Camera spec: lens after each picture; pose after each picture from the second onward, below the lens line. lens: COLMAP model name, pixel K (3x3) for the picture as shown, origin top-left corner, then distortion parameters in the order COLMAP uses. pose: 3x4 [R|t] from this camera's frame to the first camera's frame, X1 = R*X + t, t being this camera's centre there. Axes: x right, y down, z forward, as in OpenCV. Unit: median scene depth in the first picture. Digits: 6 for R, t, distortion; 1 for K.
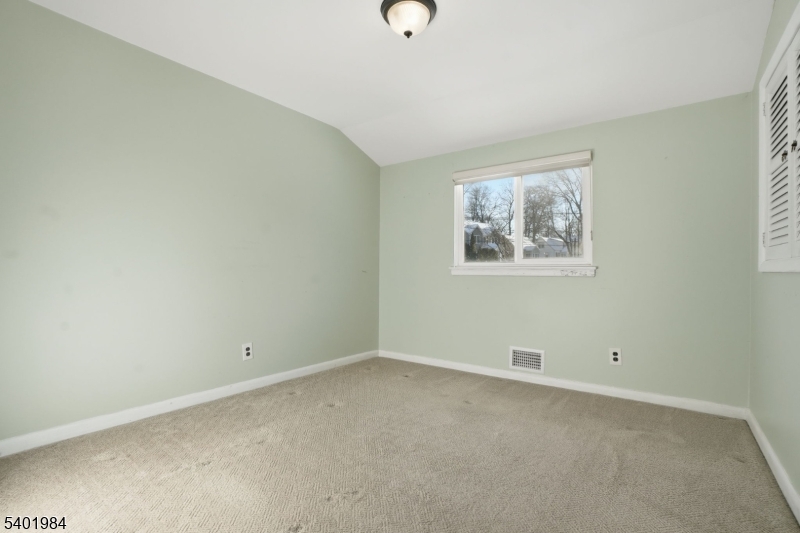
lens RADIAL K [[378.4, 0, 399.9], [0, 378.4, 270.7], [0, 0, 1]] dist [-0.066654, 0.029347]
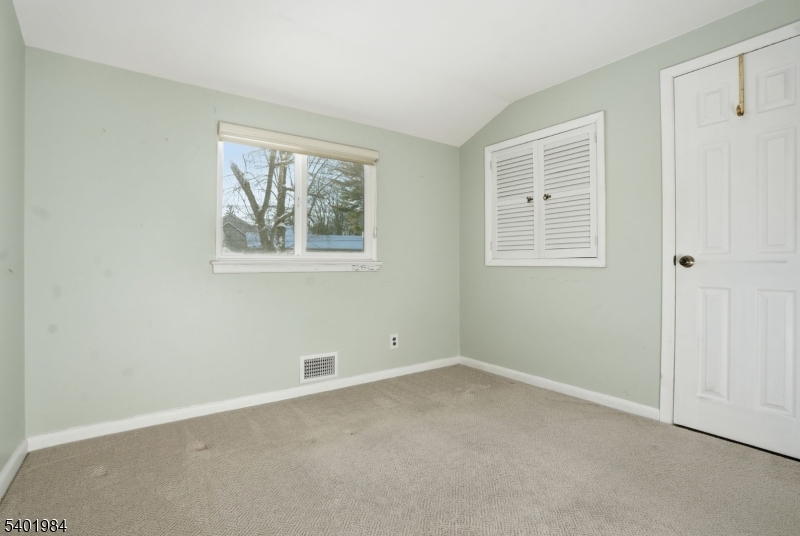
lens RADIAL K [[376.6, 0, 400.0], [0, 376.6, 268.0], [0, 0, 1]] dist [0.000796, 0.000072]
pose [[0.318558, -0.002617, 0.947900, -0.467272], [0.006669, 0.999978, 0.000520, 0.006107], [-0.947880, 0.006156, 0.318568, 0.570725]]
